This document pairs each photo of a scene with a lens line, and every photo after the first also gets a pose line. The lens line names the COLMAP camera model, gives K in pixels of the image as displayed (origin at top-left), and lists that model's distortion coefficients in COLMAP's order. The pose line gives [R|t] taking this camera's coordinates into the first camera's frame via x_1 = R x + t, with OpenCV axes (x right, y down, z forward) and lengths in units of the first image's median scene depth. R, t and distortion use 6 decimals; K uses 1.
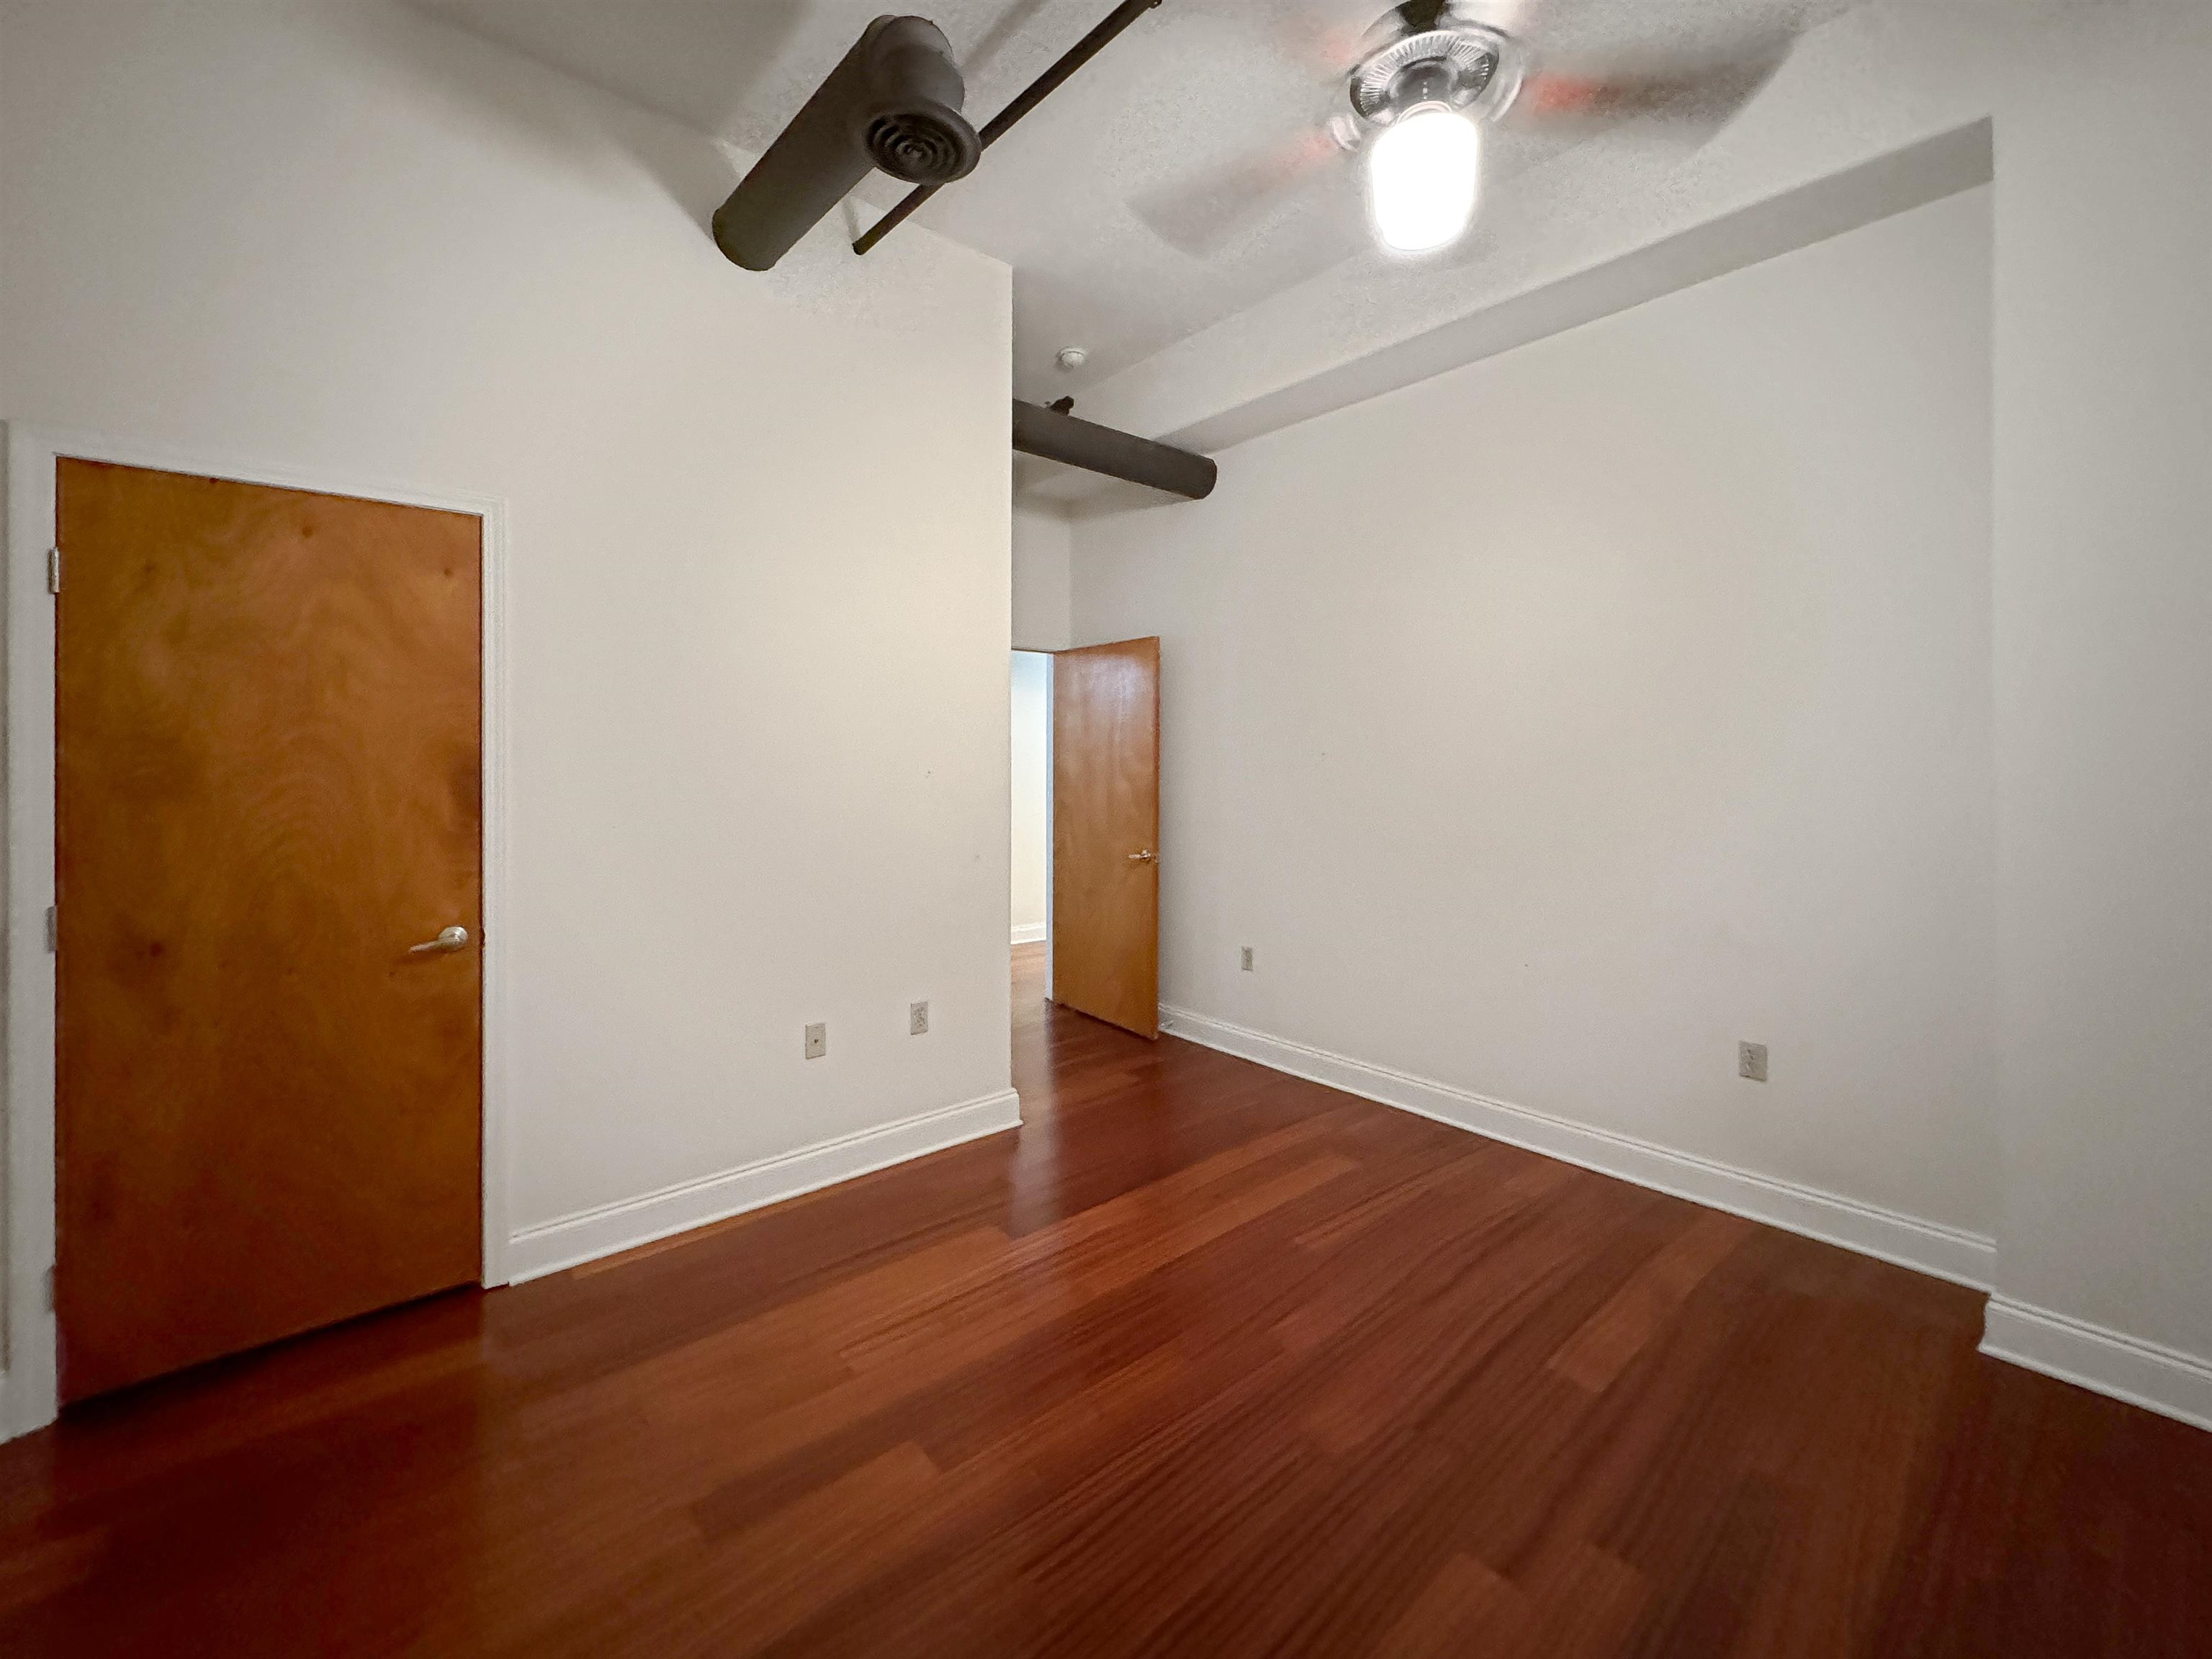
lens RADIAL K [[922.4, 0, 1102.3], [0, 922.4, 750.2], [0, 0, 1]] dist [0.000118, 0.000189]
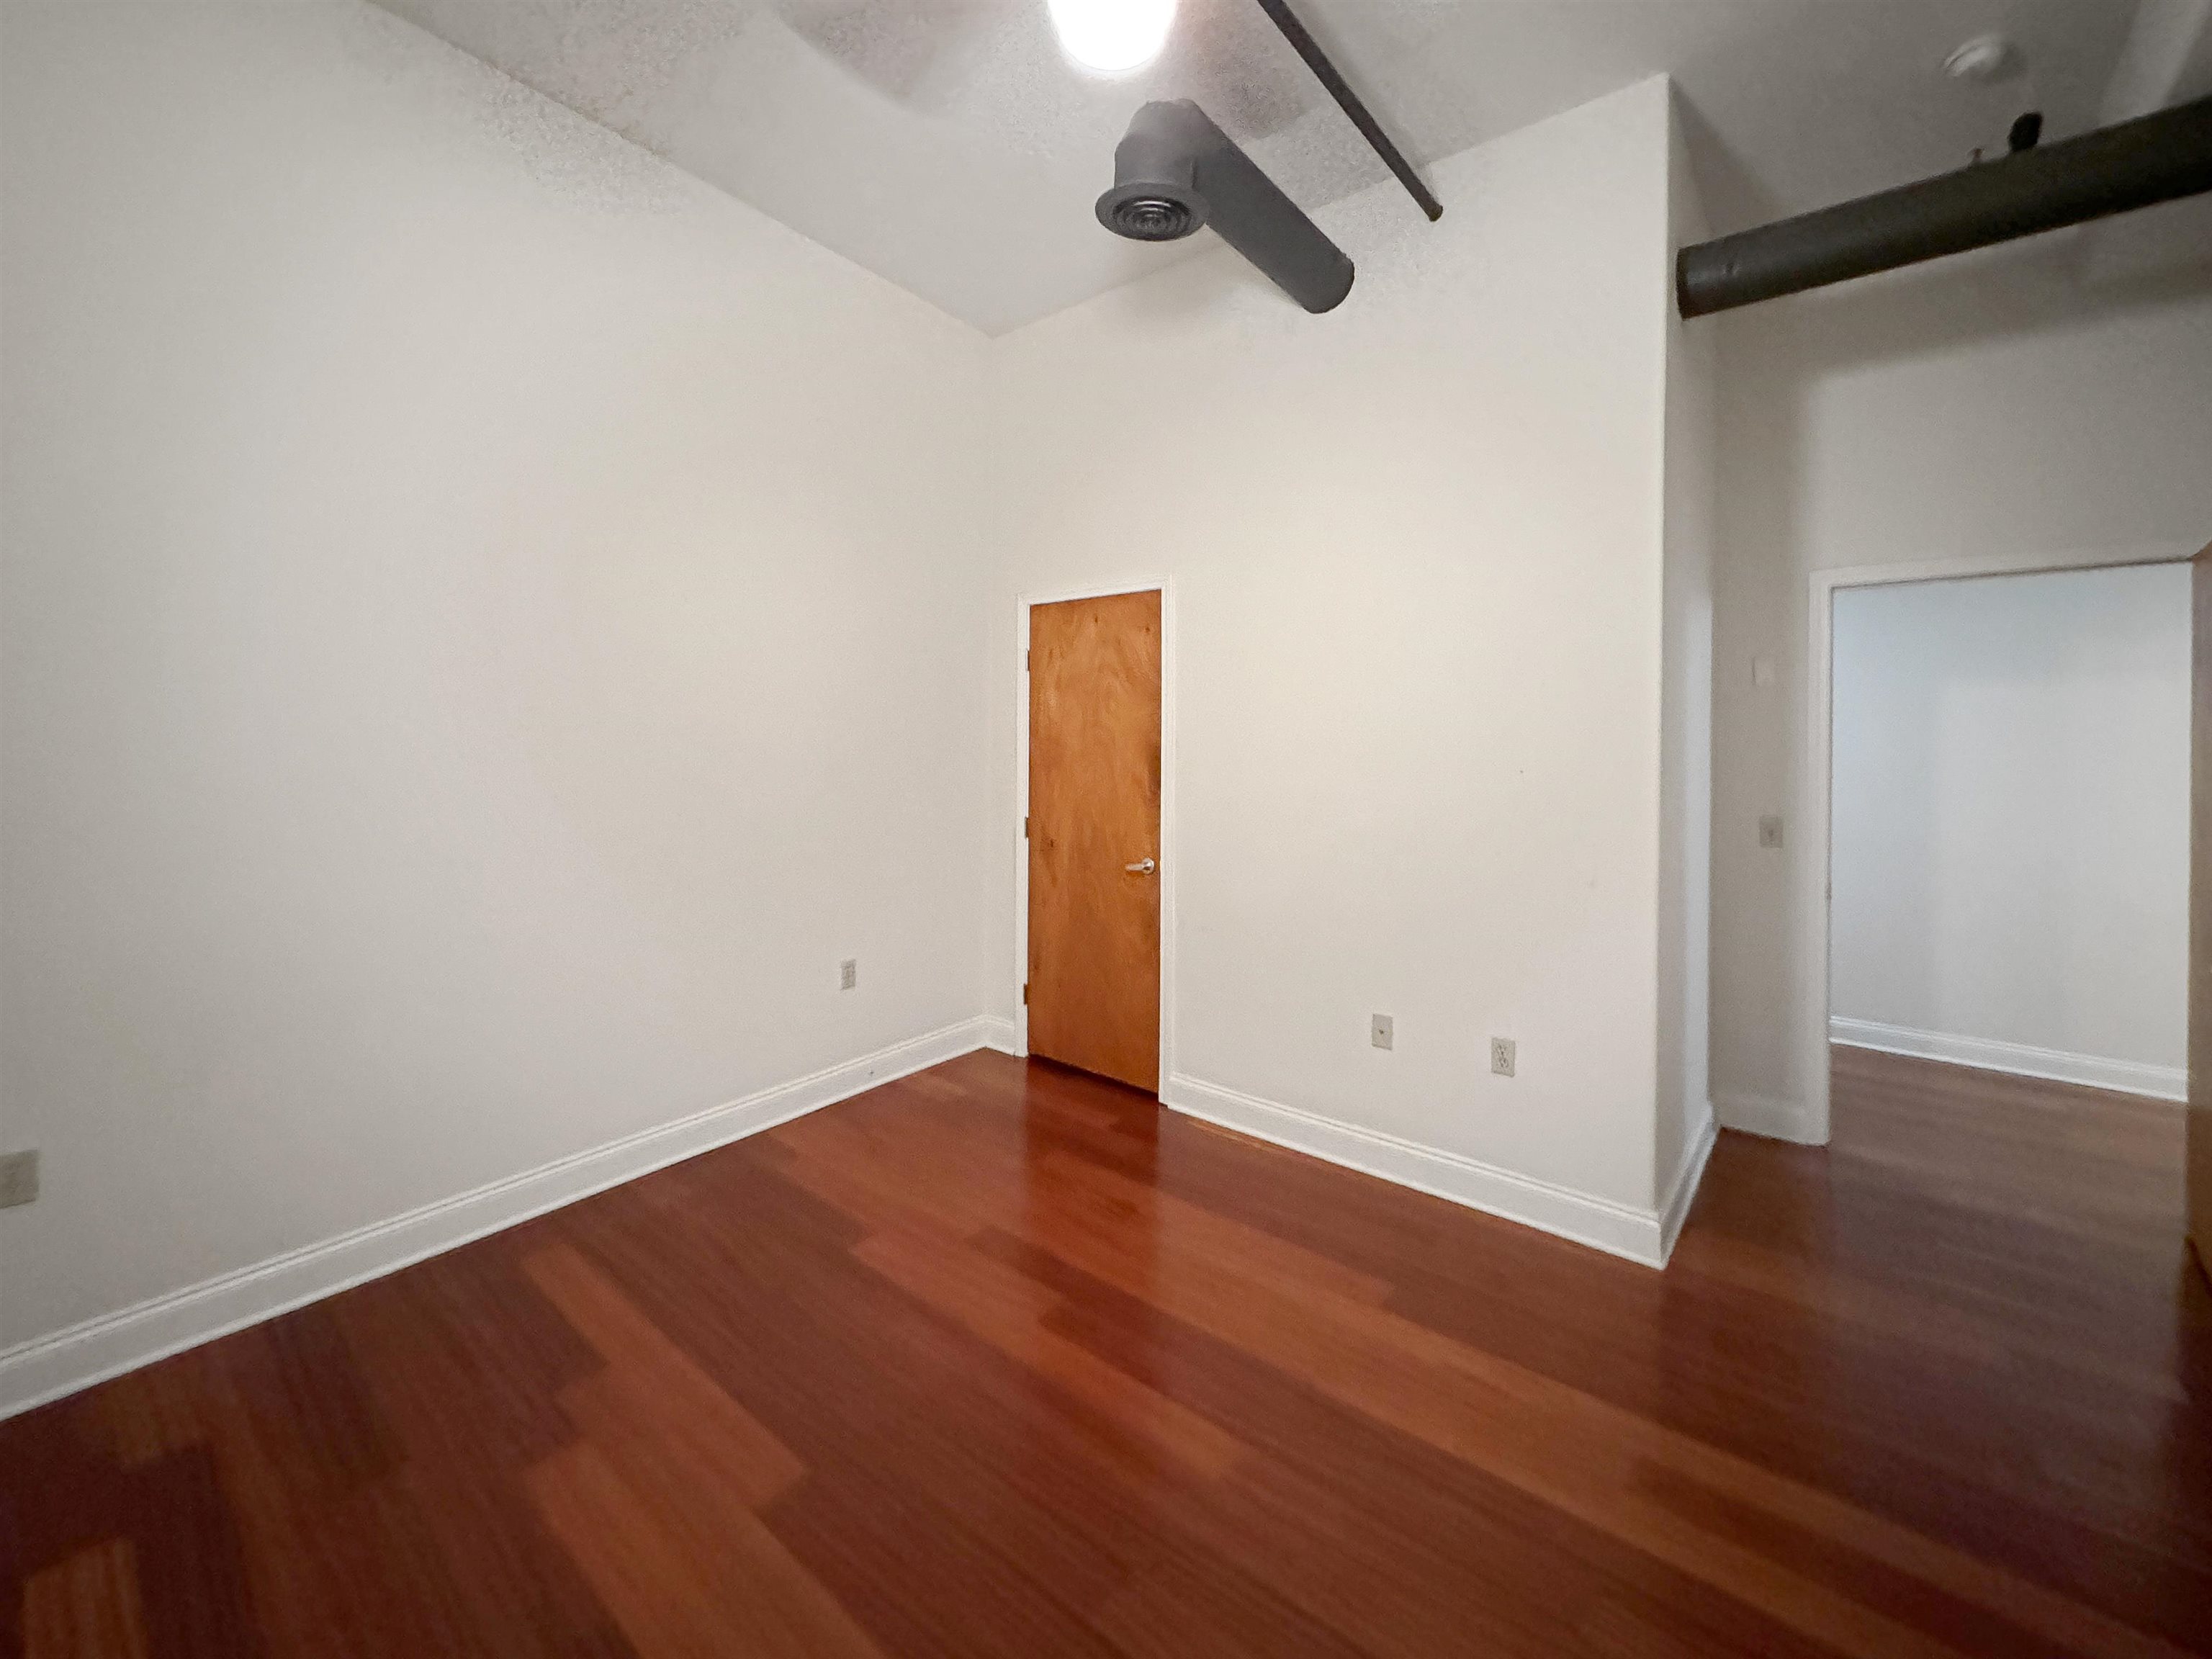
lens RADIAL K [[922.4, 0, 1102.3], [0, 922.4, 750.2], [0, 0, 1]] dist [0.000118, 0.000189]
pose [[0.158267, 0.007815, -0.987365, 0.868075], [-0.006777, 0.999954, 0.006828, -0.000422], [0.987373, 0.005611, 0.158313, 0.724020]]
